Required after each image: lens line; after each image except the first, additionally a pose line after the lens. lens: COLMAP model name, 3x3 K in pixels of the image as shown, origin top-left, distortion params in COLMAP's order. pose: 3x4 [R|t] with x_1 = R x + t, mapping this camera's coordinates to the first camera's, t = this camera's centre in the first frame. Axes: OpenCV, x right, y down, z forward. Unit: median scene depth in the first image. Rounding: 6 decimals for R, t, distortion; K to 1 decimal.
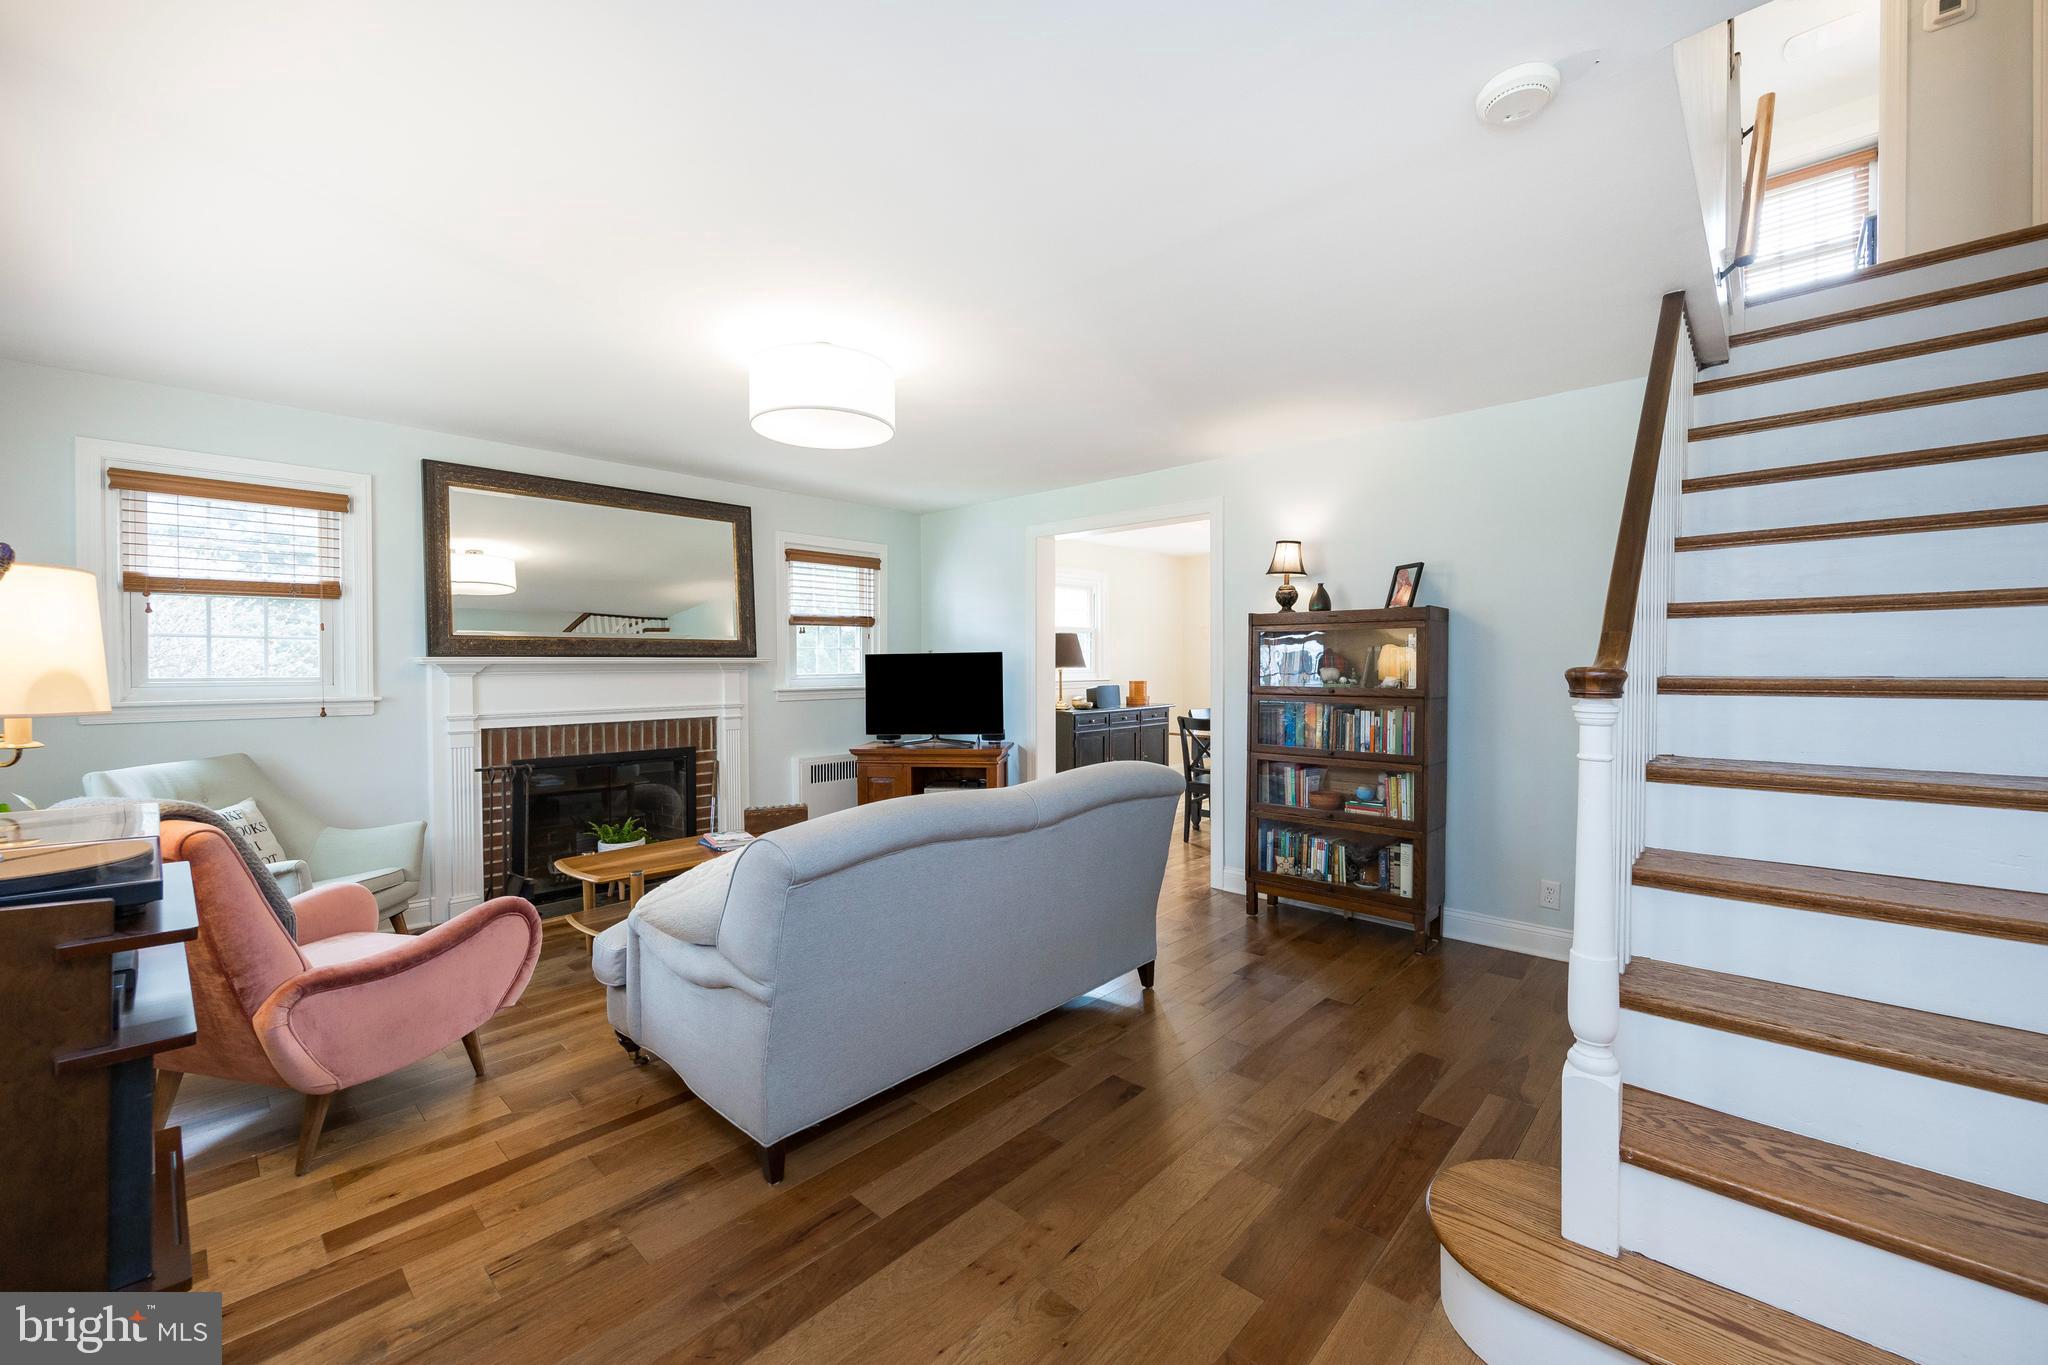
lens RADIAL K [[813.9, 0, 1027.8], [0, 813.9, 678.7], [0, 0, 1]] dist [-0.001990, 0.000444]
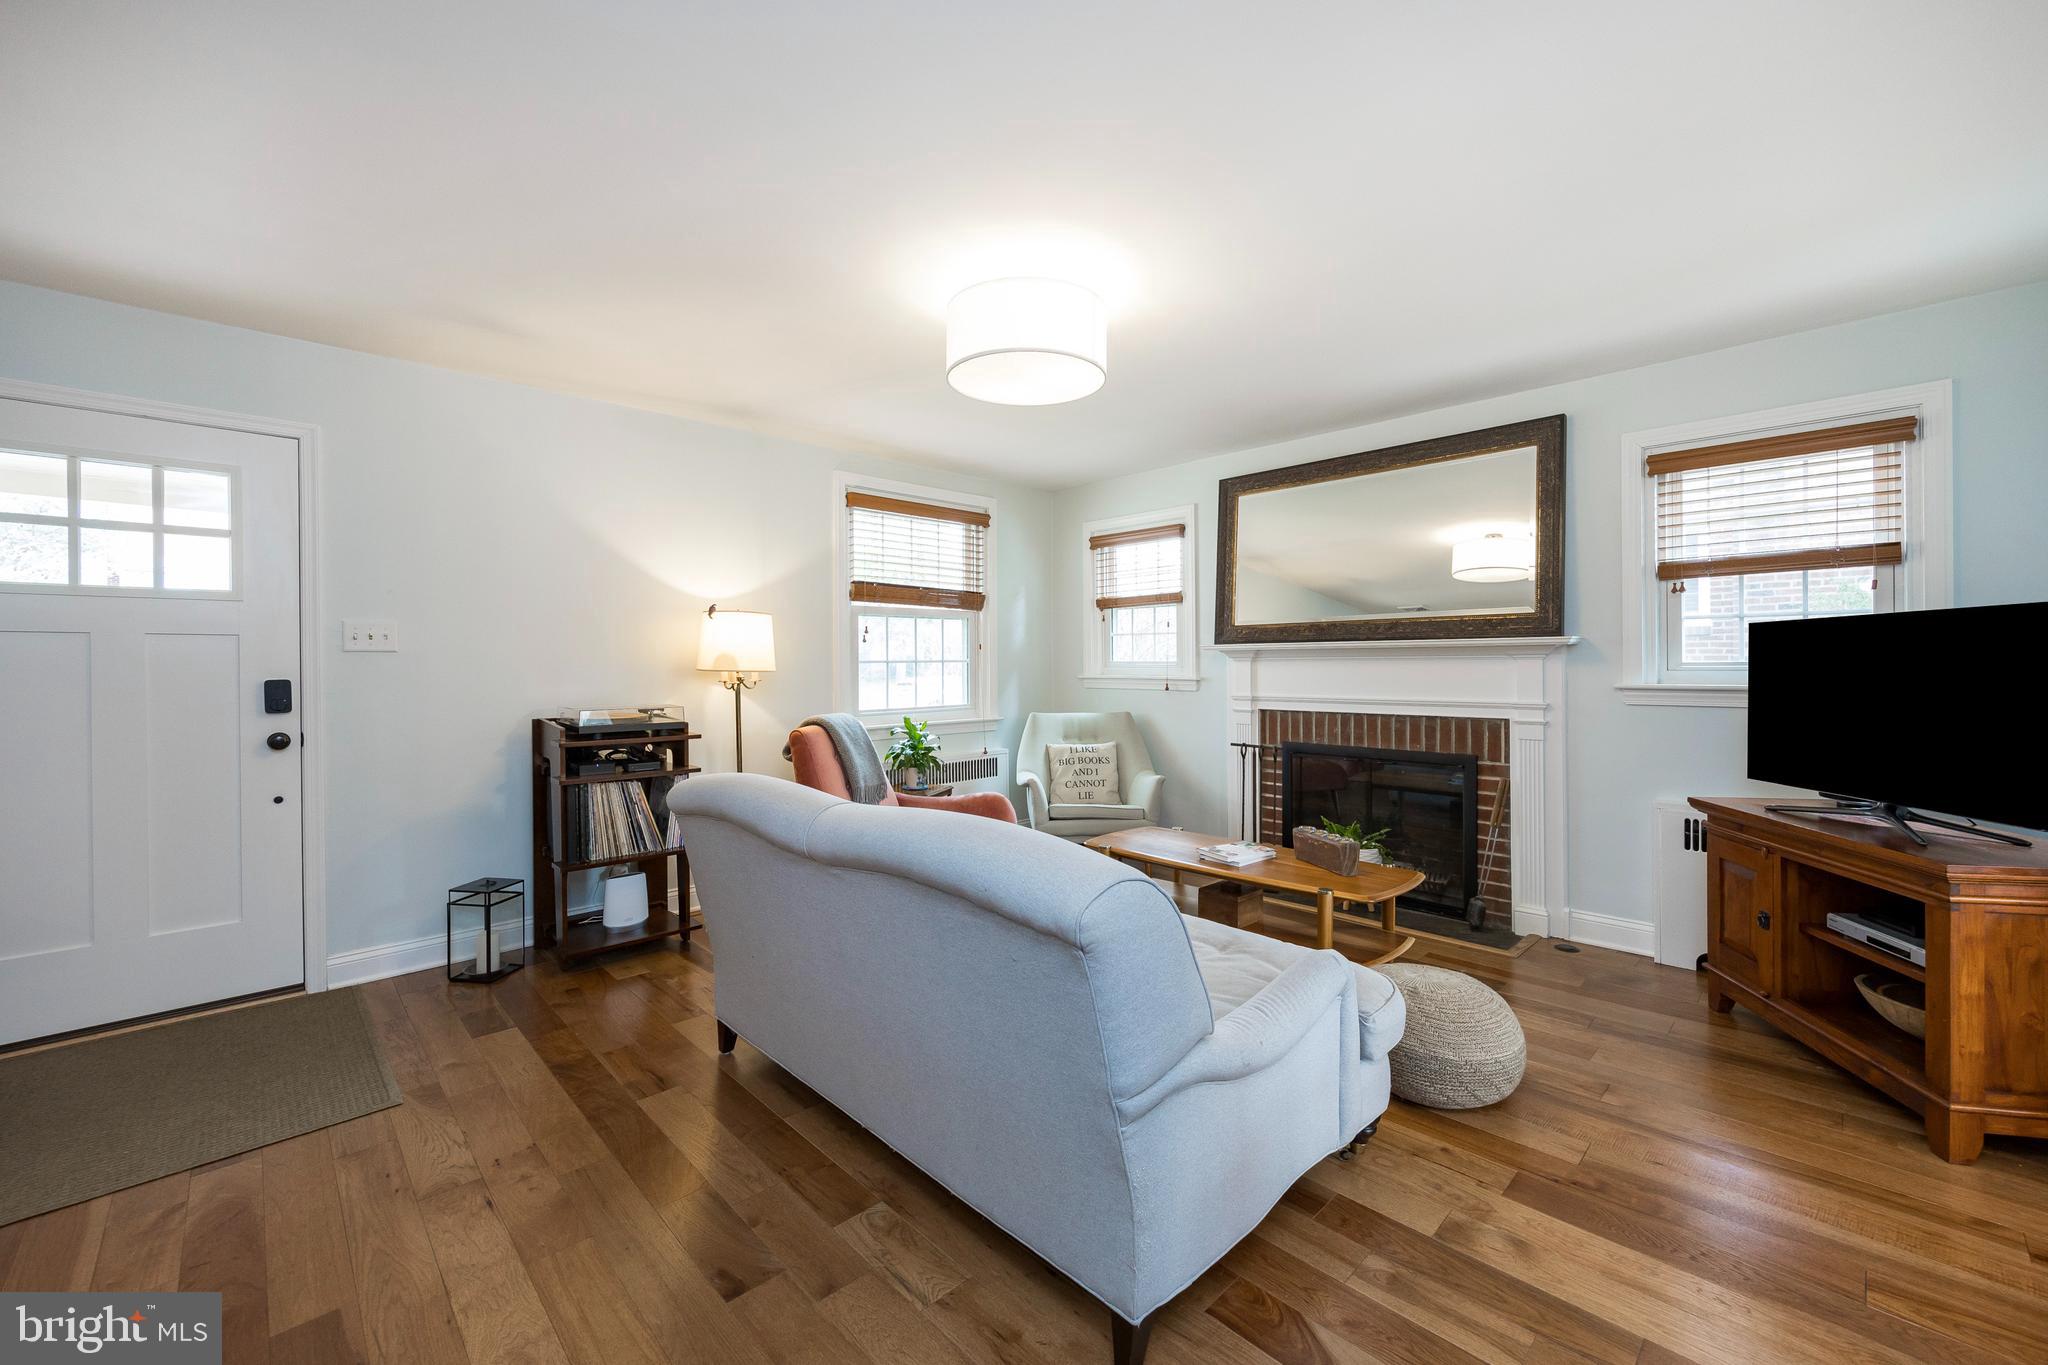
lens RADIAL K [[813.9, 0, 1022.8], [0, 813.9, 670.1], [0, 0, 1]] dist [-0.001990, 0.000444]
pose [[-0.052484, 0.012571, -0.998543, 0.409863], [-0.012194, 0.999838, 0.013229, -0.001790], [0.998547, 0.012870, -0.052322, 0.674088]]
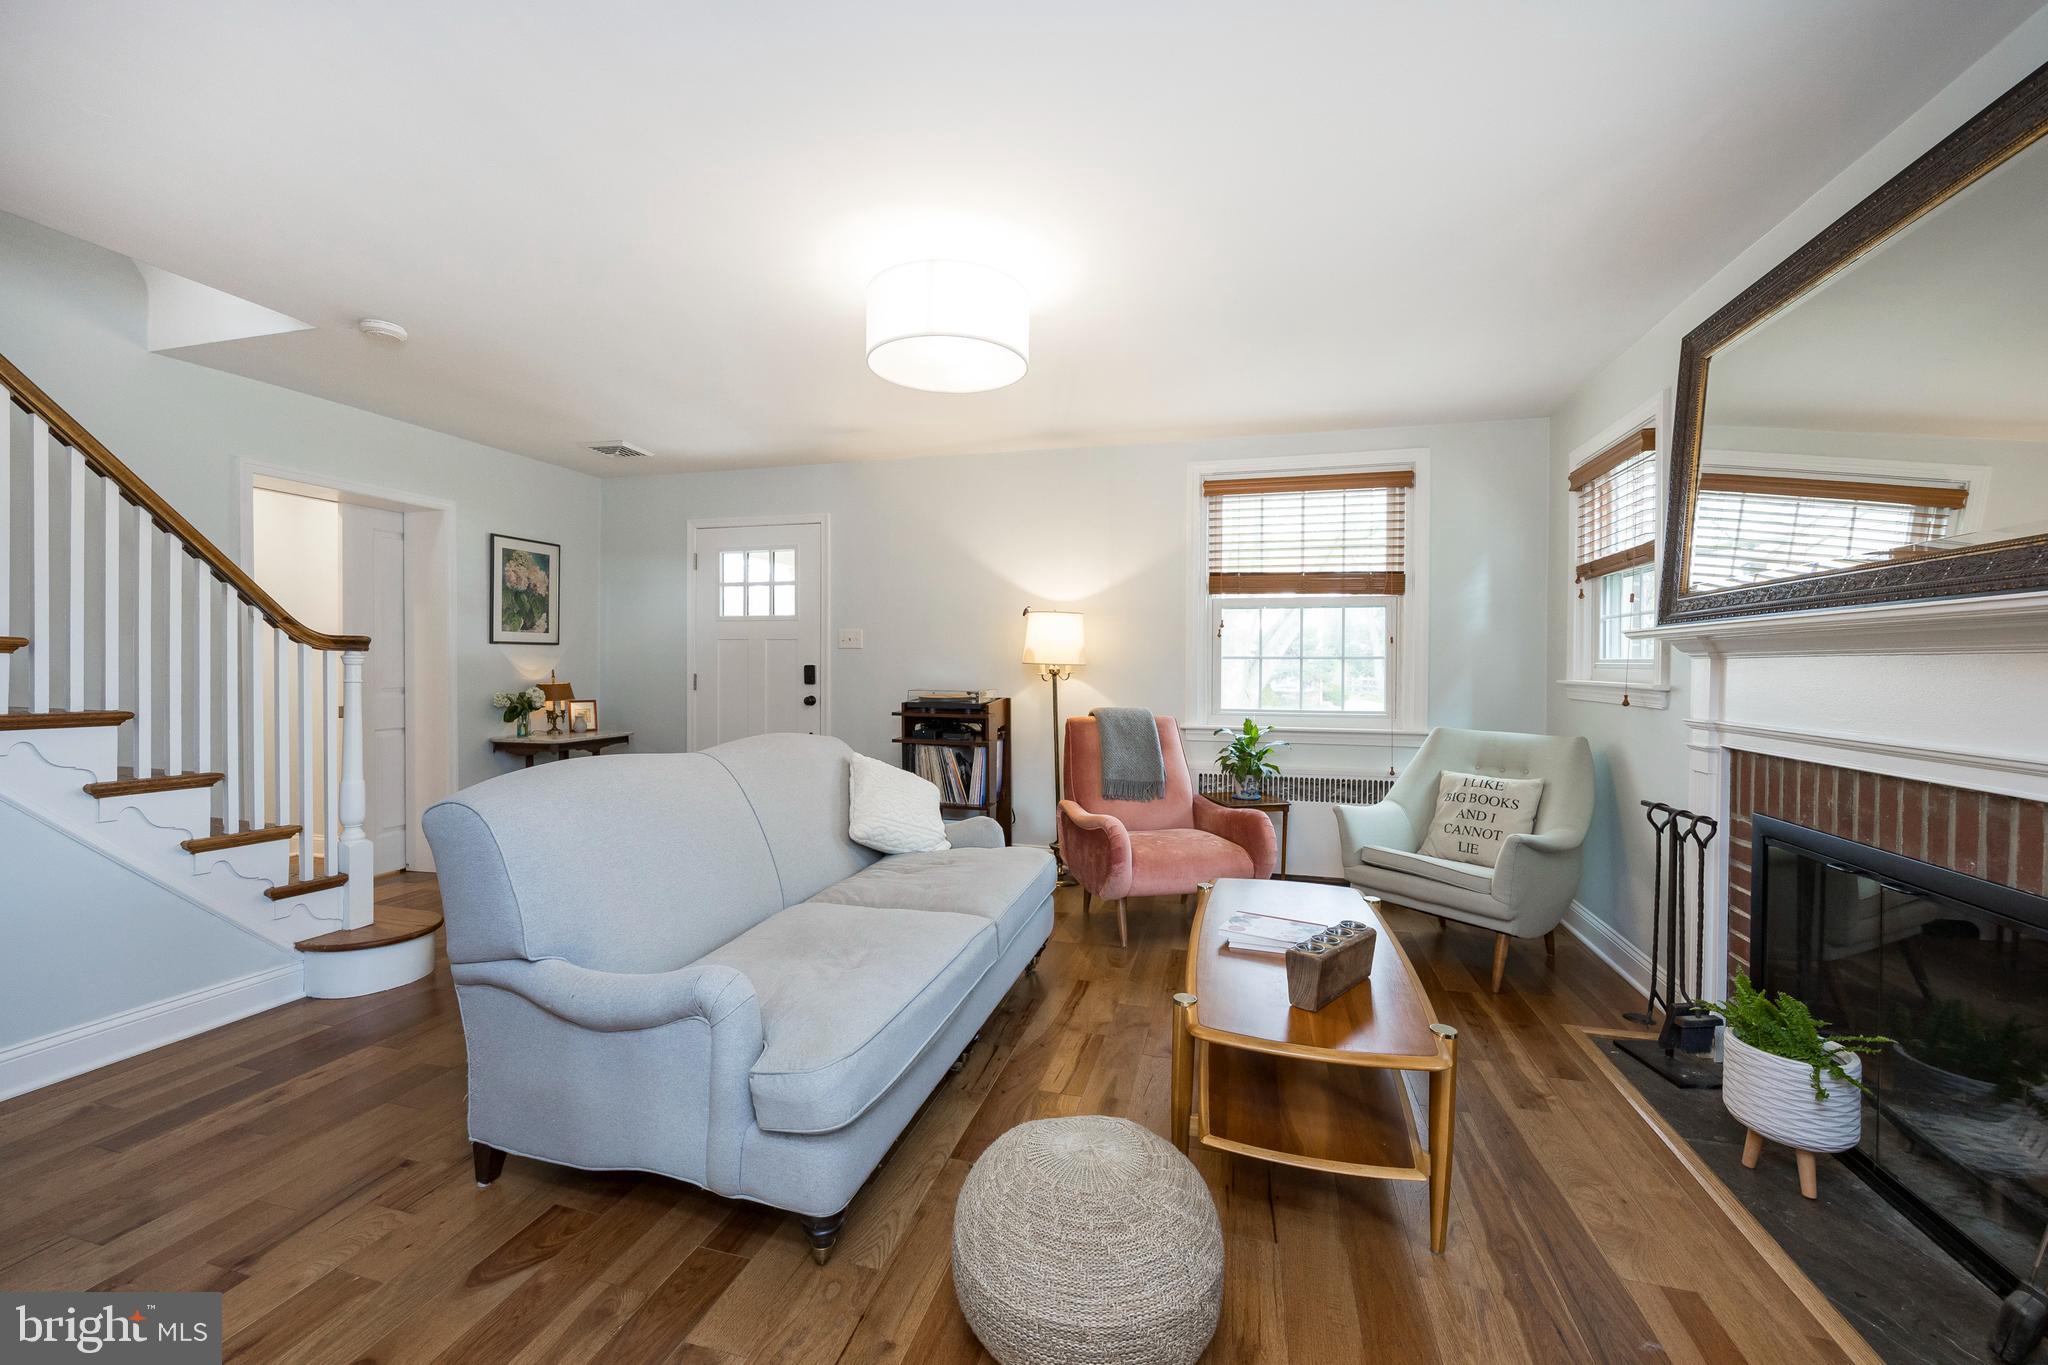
lens RADIAL K [[813.9, 0, 1026.0], [0, 813.9, 669.3], [0, 0, 1]] dist [-0.001990, 0.000444]
pose [[-0.889075, -0.000307, -0.457762, 0.049058], [-0.012372, 0.999651, 0.023359, -0.002171], [0.457595, 0.026431, -0.888768, 1.181789]]
